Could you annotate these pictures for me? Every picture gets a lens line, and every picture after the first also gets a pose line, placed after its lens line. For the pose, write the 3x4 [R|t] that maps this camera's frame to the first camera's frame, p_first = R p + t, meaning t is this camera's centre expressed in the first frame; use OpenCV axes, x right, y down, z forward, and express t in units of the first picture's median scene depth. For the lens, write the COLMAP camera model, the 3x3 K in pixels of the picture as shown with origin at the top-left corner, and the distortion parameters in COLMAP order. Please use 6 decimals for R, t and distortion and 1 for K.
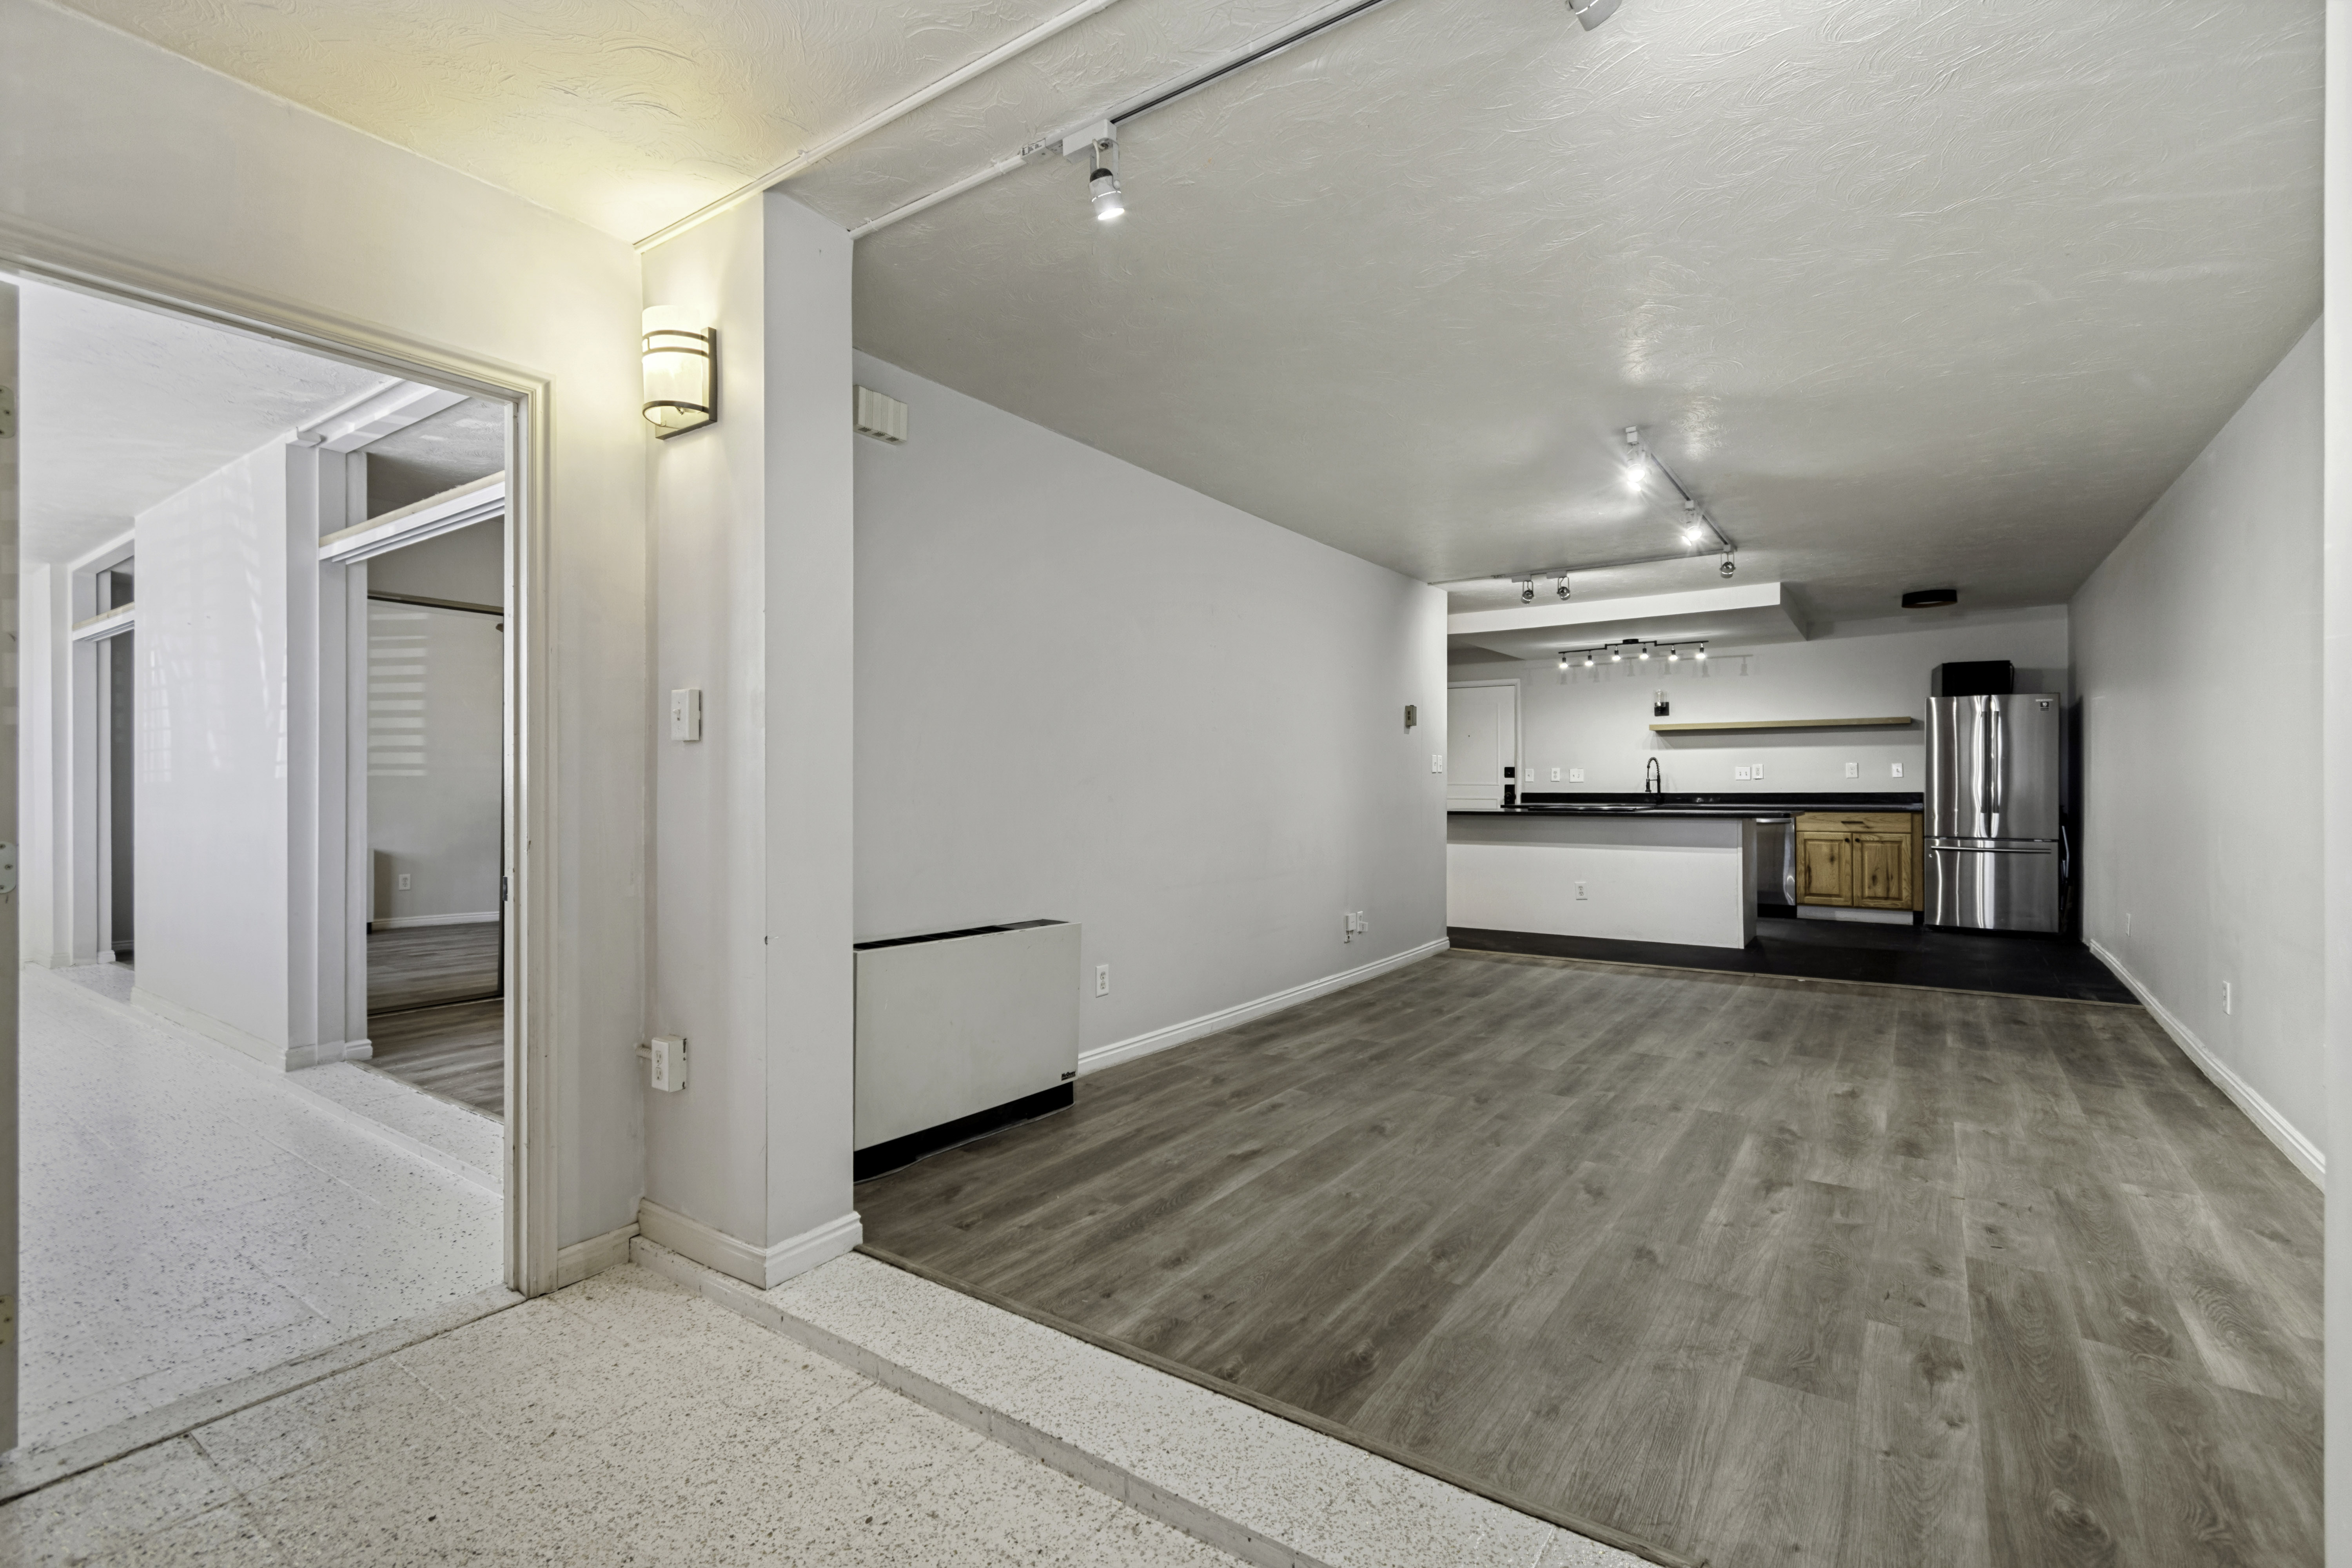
lens RADIAL K [[1055.3, 0, 1174.6], [0, 1055.3, 786.1], [0, 0, 1]] dist [0.006570, -0.002687]
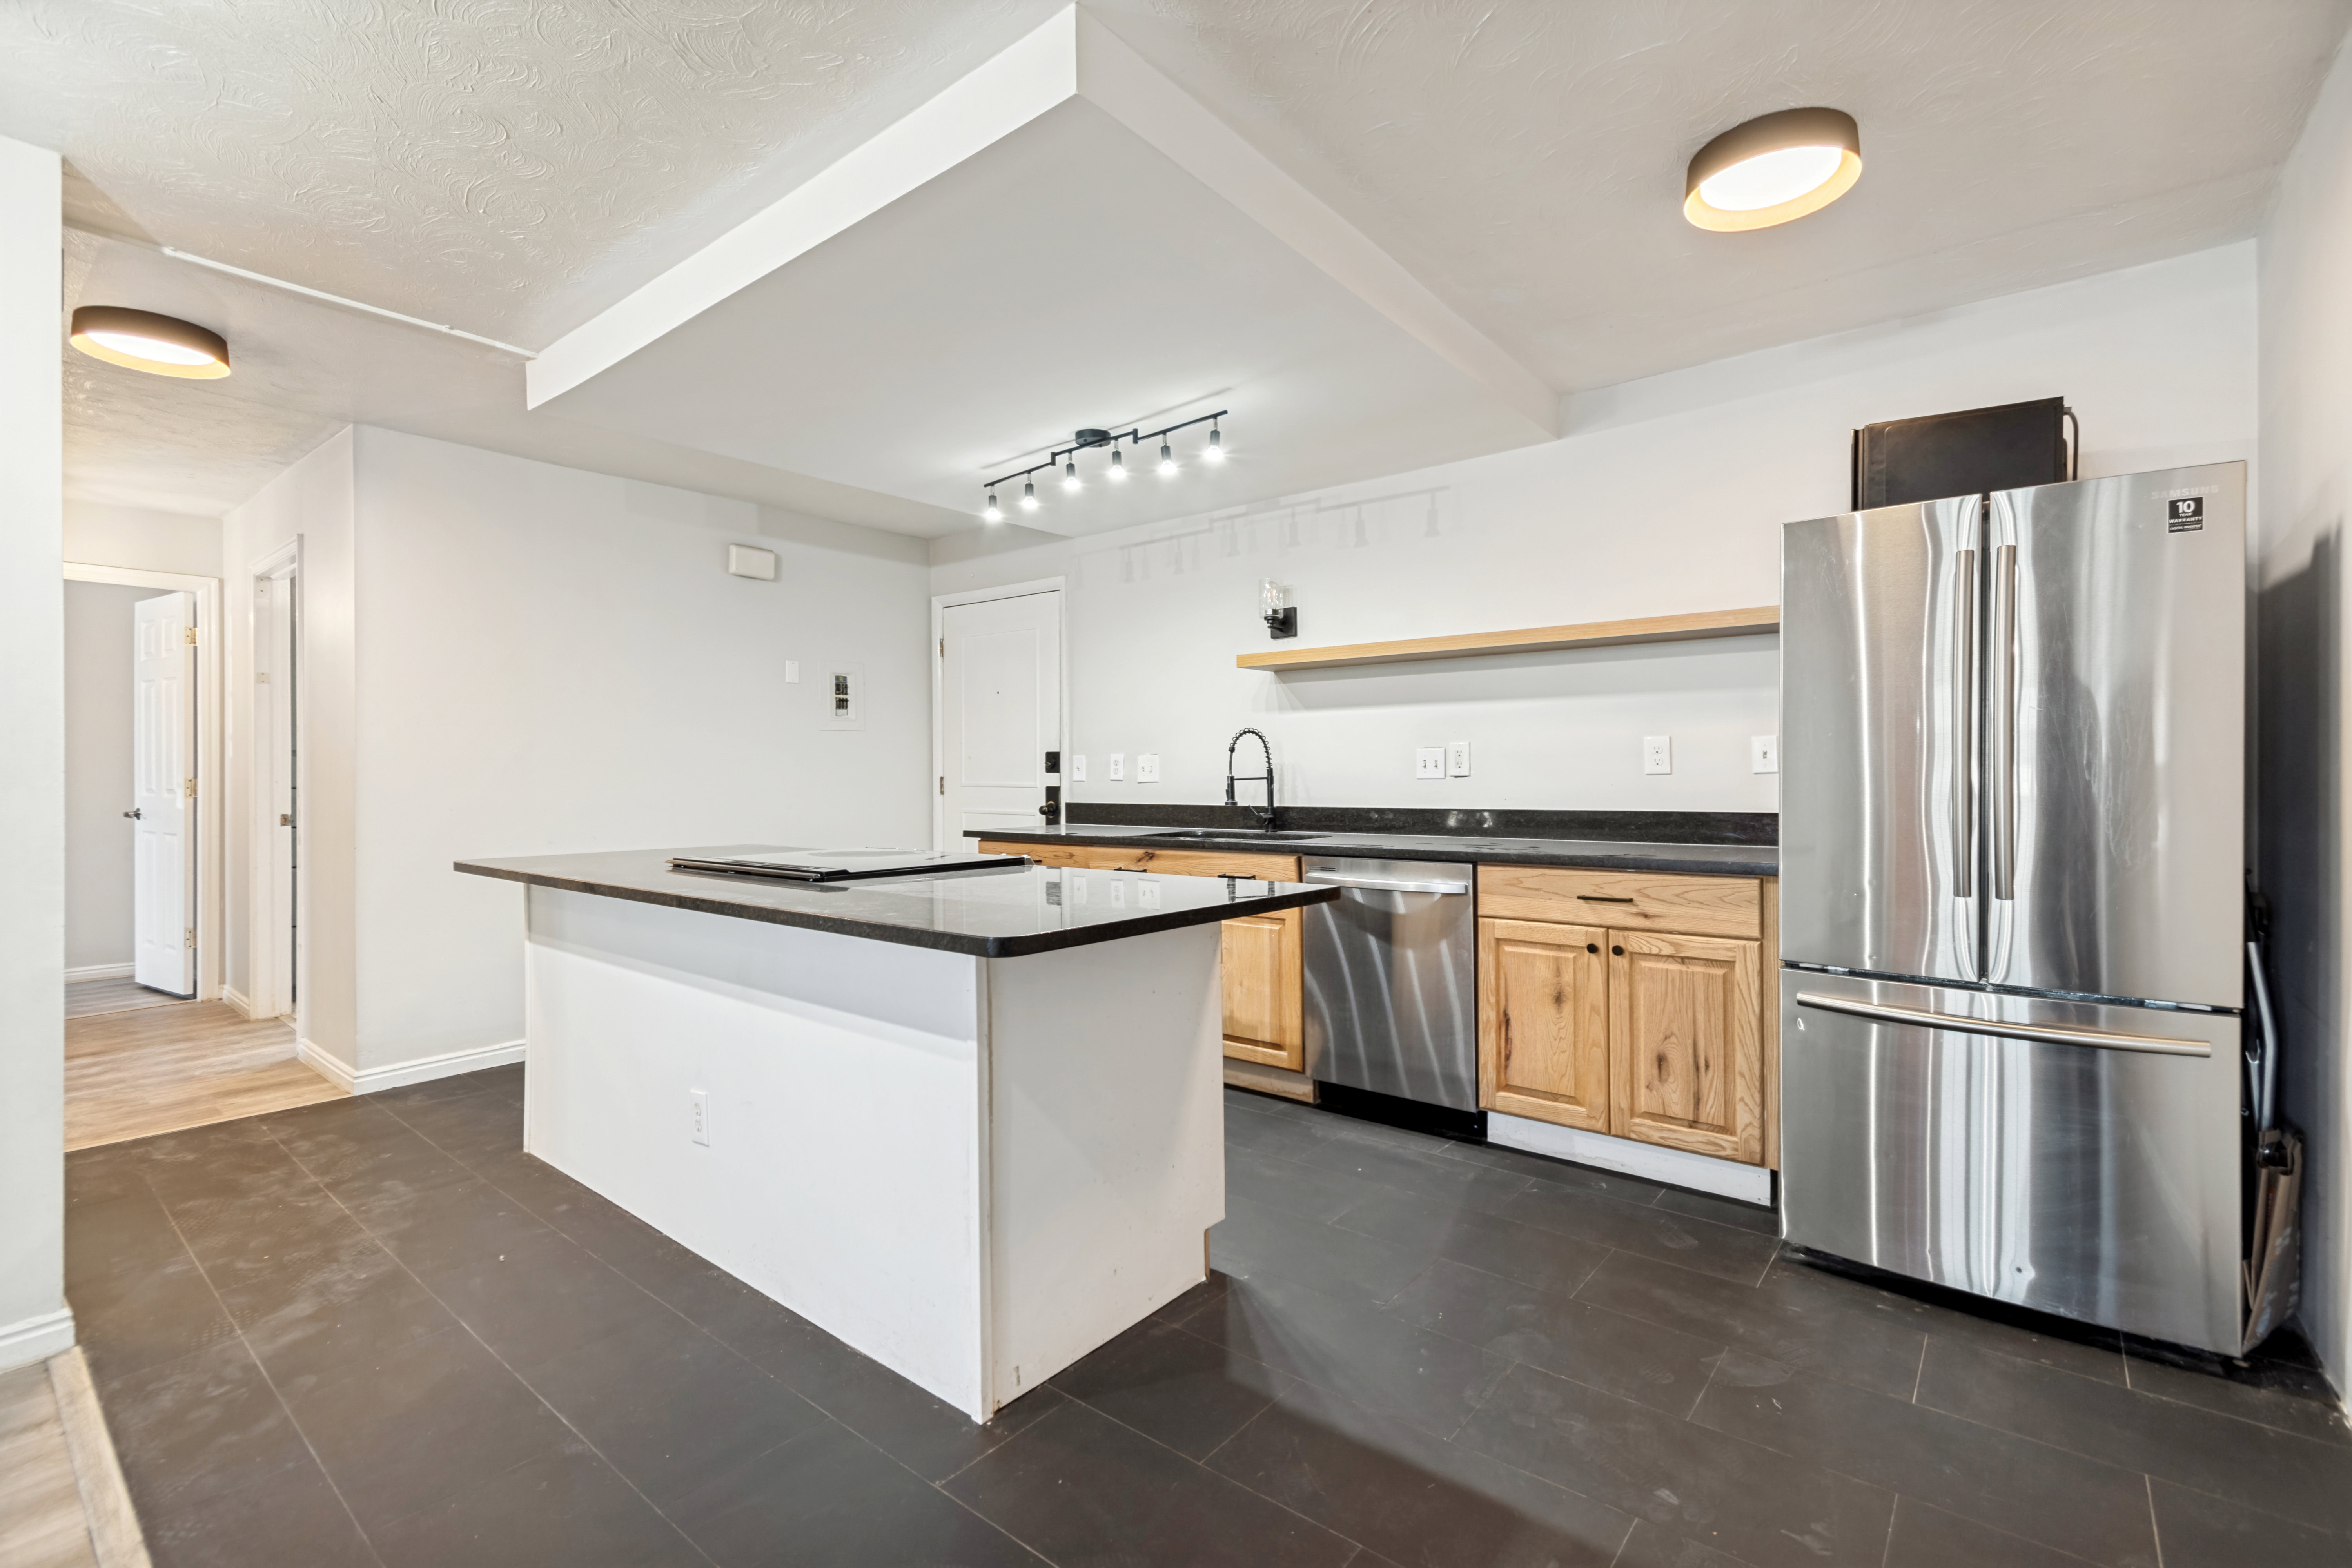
lens RADIAL K [[1055.3, 0, 1165.6], [0, 1055.3, 785.7], [0, 0, 1]] dist [0.006570, -0.002687]
pose [[0.997243, -0.003537, -0.074121, 1.121208], [0.004115, 0.999962, 0.007651, -0.015025], [0.074091, -0.007935, 0.997220, 1.371670]]
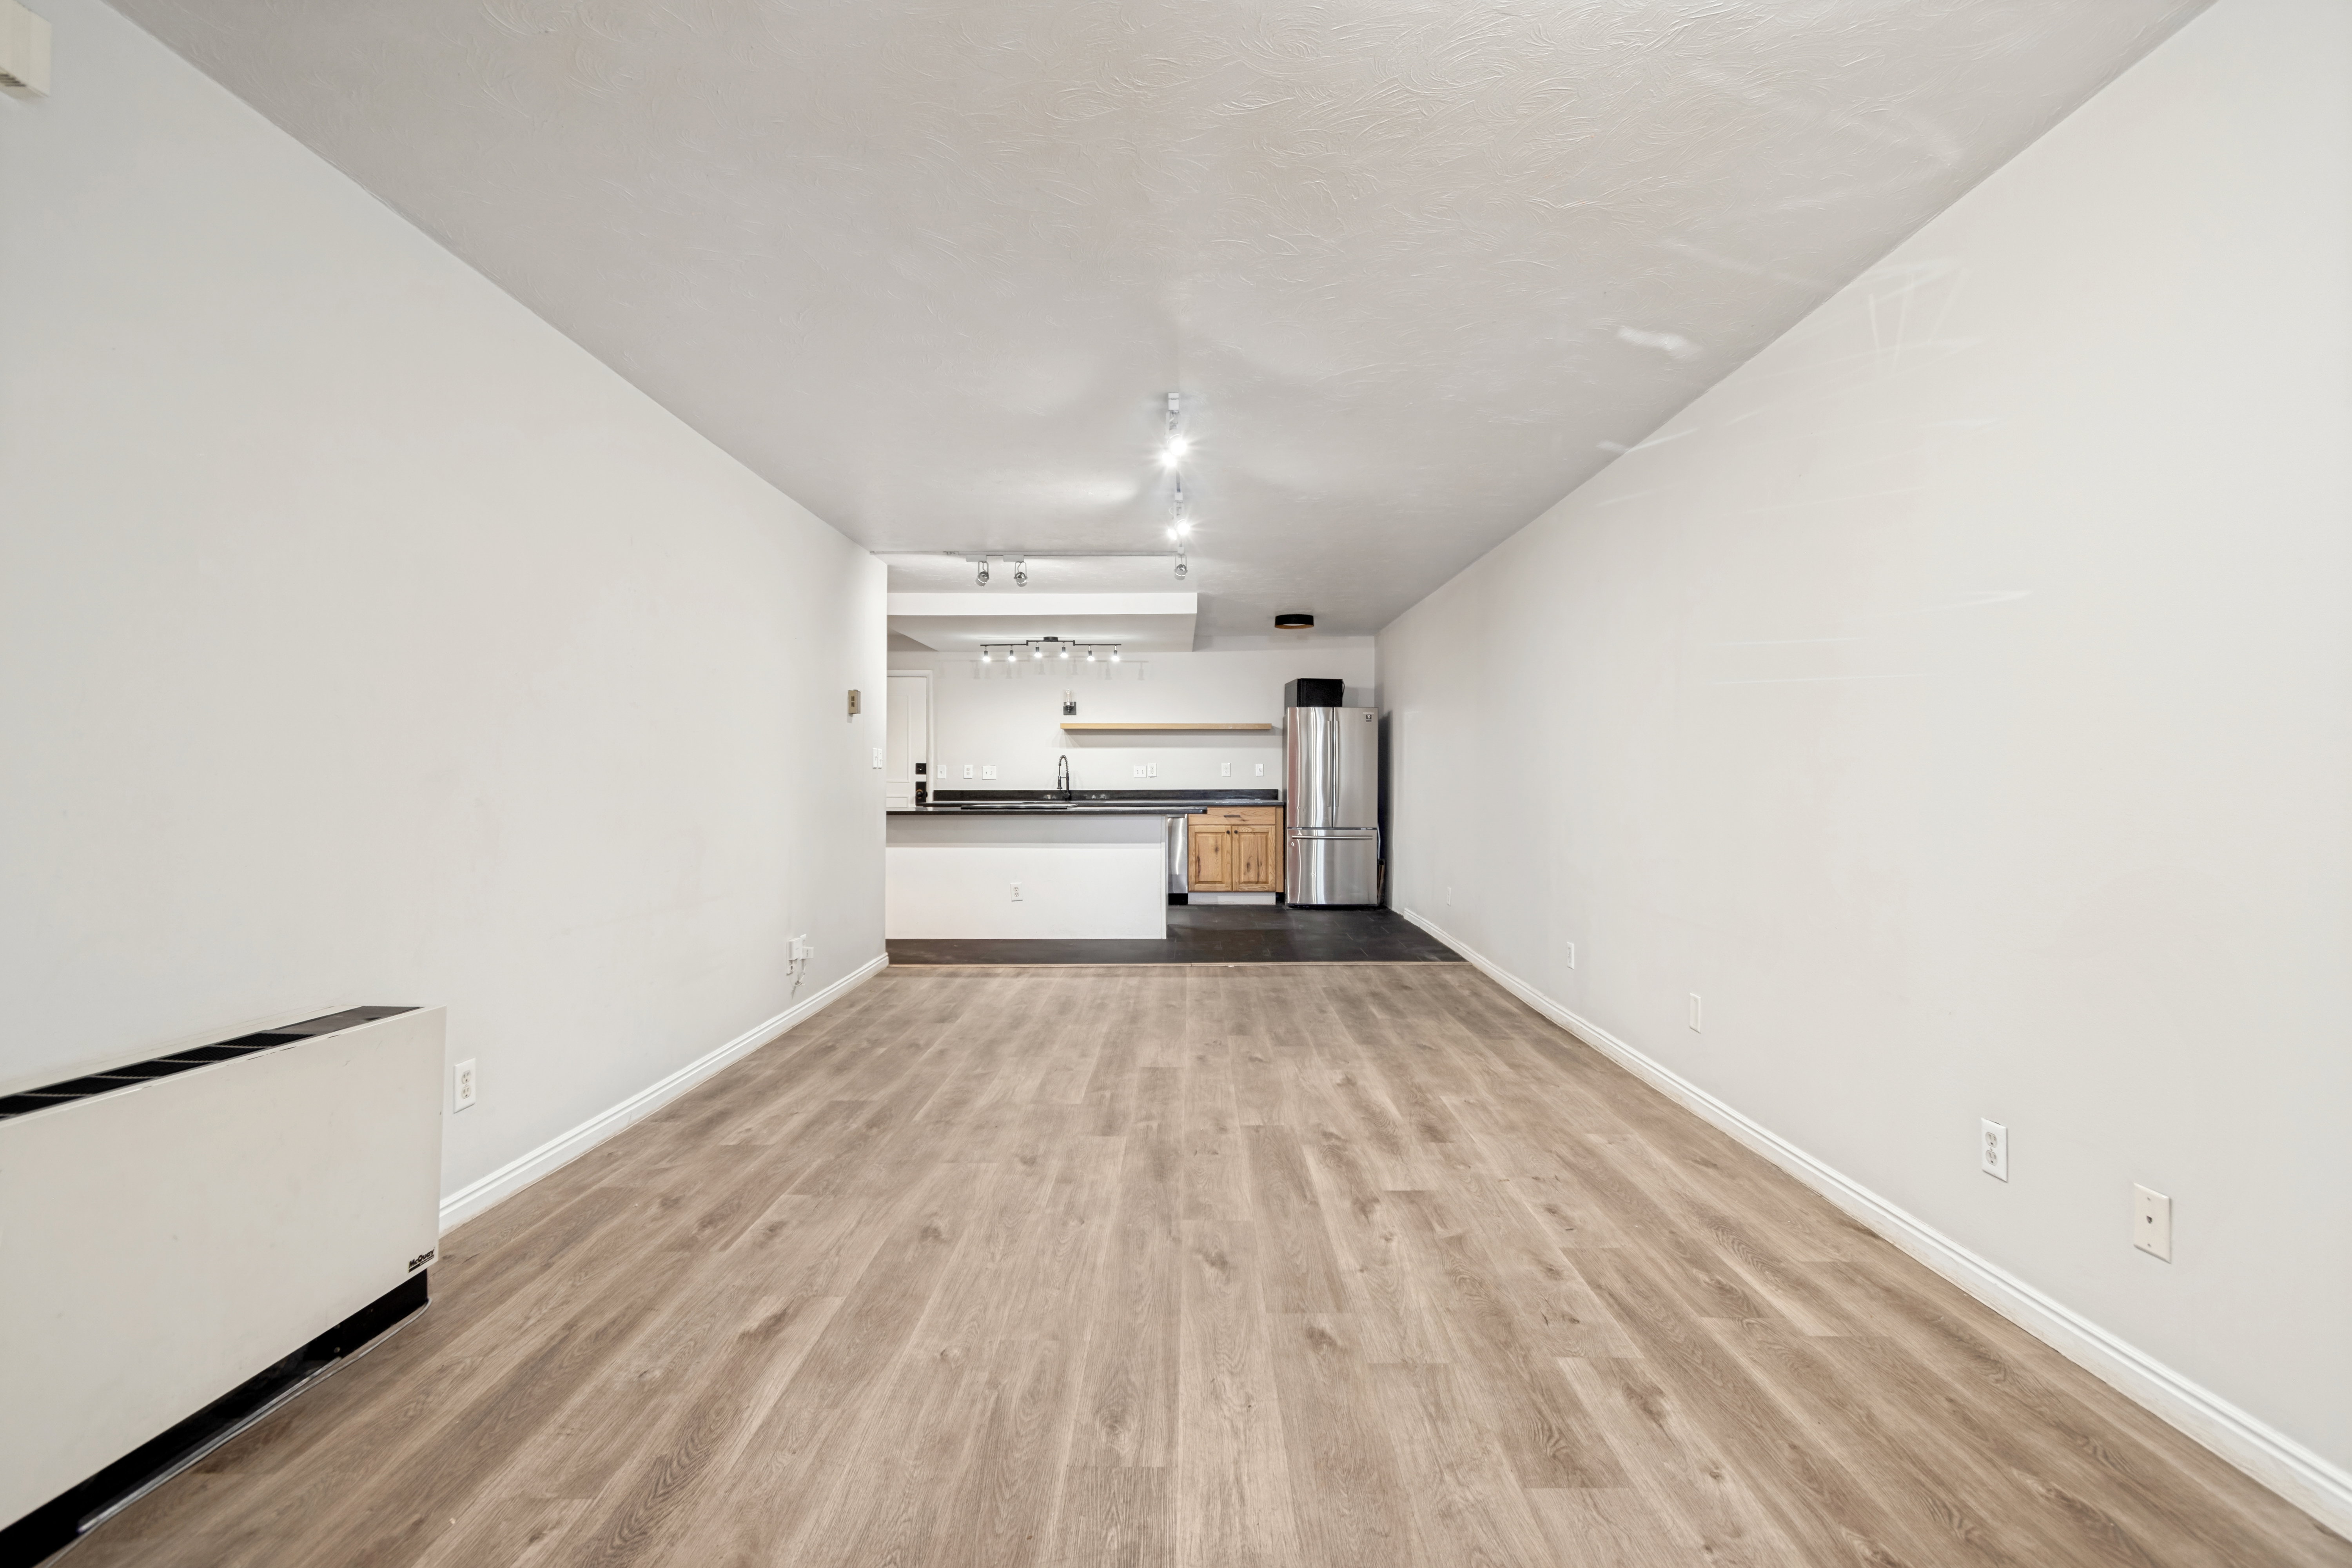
lens RADIAL K [[1055.3, 0, 1177.8], [0, 1055.3, 782.0], [0, 0, 1]] dist [0.006570, -0.002687]
pose [[0.822918, 0.001770, 0.568157, -0.087241], [-0.001368, 0.999998, -0.001134, -0.001012], [-0.568159, 0.000156, 0.822919, 0.246419]]
